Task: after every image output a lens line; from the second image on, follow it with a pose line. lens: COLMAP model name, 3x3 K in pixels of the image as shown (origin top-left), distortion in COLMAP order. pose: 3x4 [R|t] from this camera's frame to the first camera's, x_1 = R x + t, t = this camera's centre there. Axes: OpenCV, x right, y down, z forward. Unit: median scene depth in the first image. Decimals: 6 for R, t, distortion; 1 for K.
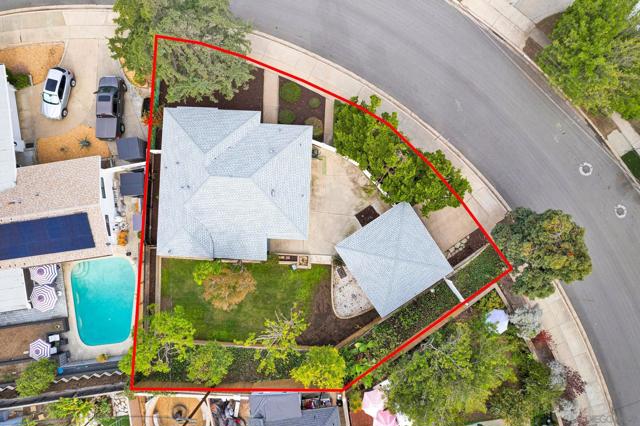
lens RADIAL K [[414.1, 0, 320.0], [0, 414.1, 213.0], [0, 0, 1]] dist [-0.077408, 0.072951]
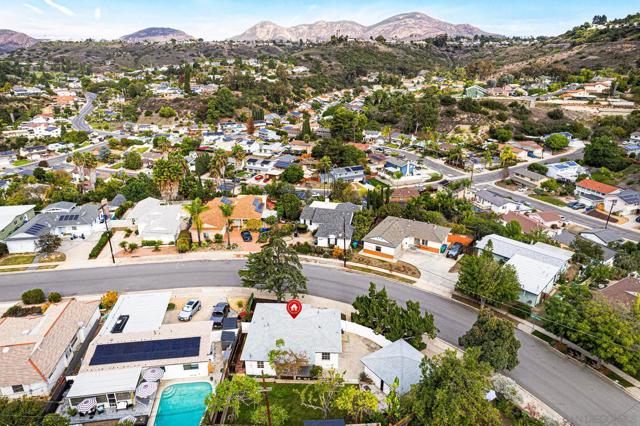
lens RADIAL K [[414.1, 0, 320.0], [0, 414.1, 213.0], [0, 0, 1]] dist [-0.077408, 0.072951]
pose [[0.999791, 0.007760, 0.018925, -0.142956], [0.014617, 0.376117, -0.926457, 1.261427], [-0.014308, 0.926540, 0.375925, -0.044209]]
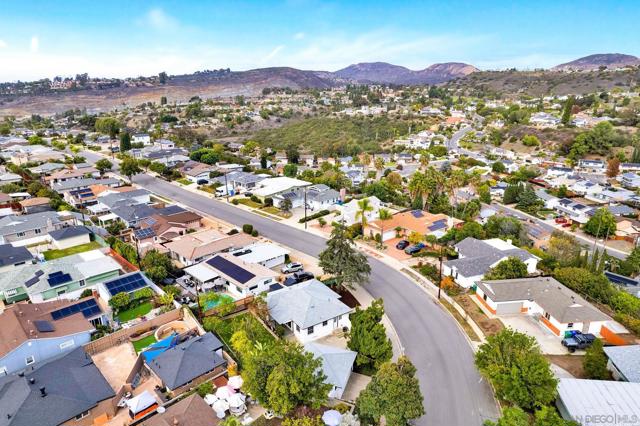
lens RADIAL K [[414.1, 0, 320.0], [0, 414.1, 213.0], [0, 0, 1]] dist [-0.077408, 0.072951]
pose [[0.598124, 0.253879, -0.760127, 1.151897], [-0.801383, 0.196315, -0.565019, 0.917315], [0.005778, 0.947104, 0.320875, -0.041194]]
